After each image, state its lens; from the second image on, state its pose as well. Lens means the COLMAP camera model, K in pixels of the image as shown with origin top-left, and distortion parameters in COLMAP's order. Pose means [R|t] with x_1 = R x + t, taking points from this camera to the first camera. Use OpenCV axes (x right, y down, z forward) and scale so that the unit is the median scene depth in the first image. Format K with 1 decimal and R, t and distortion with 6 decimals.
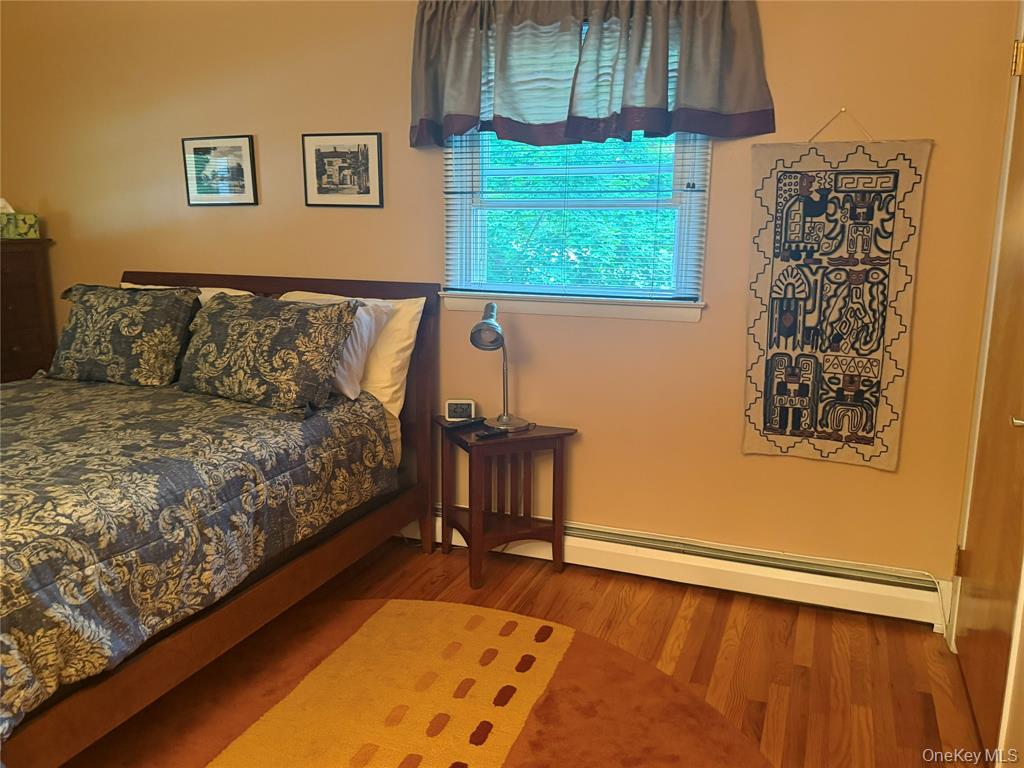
lens RADIAL K [[837.8, 0, 512.0], [0, 837.8, 384.0], [0, 0, 1]] dist [0.095957, -0.128006]
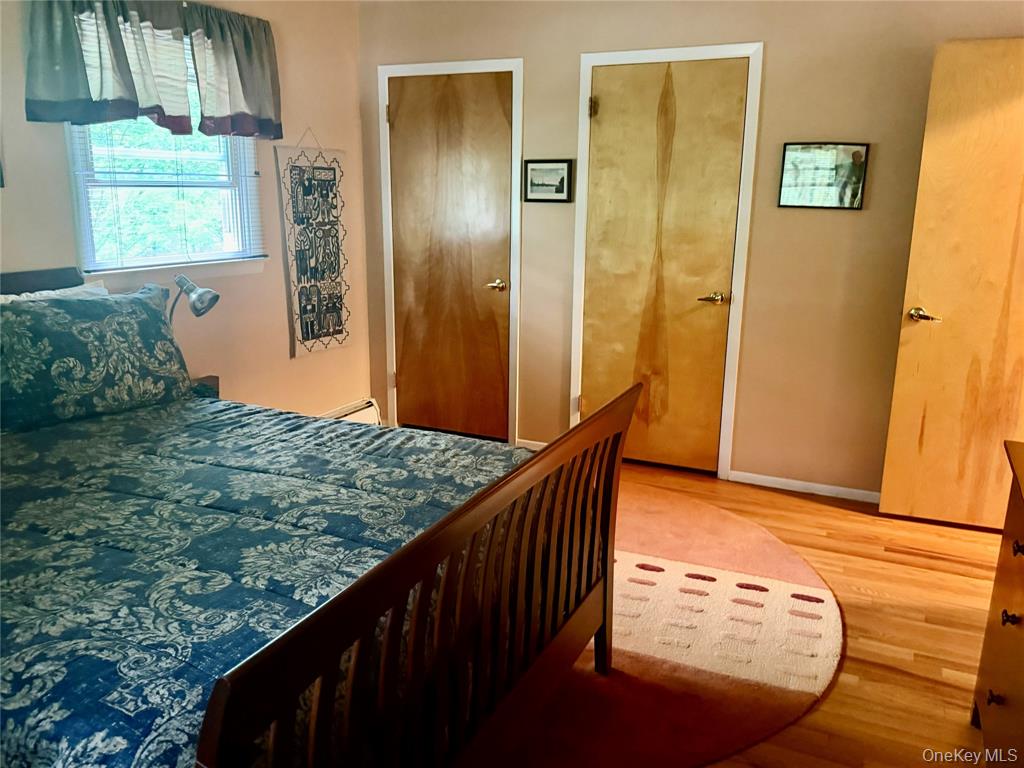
lens RADIAL K [[822.6, 0, 512.0], [0, 822.6, 384.0], [0, 0, 1]] dist [0.159883, -0.190480]
pose [[0.070768, -0.233473, 0.969785, -1.202124], [0.187639, 0.957982, 0.216939, -0.128729], [-0.979685, 0.166617, 0.111603, 0.517272]]
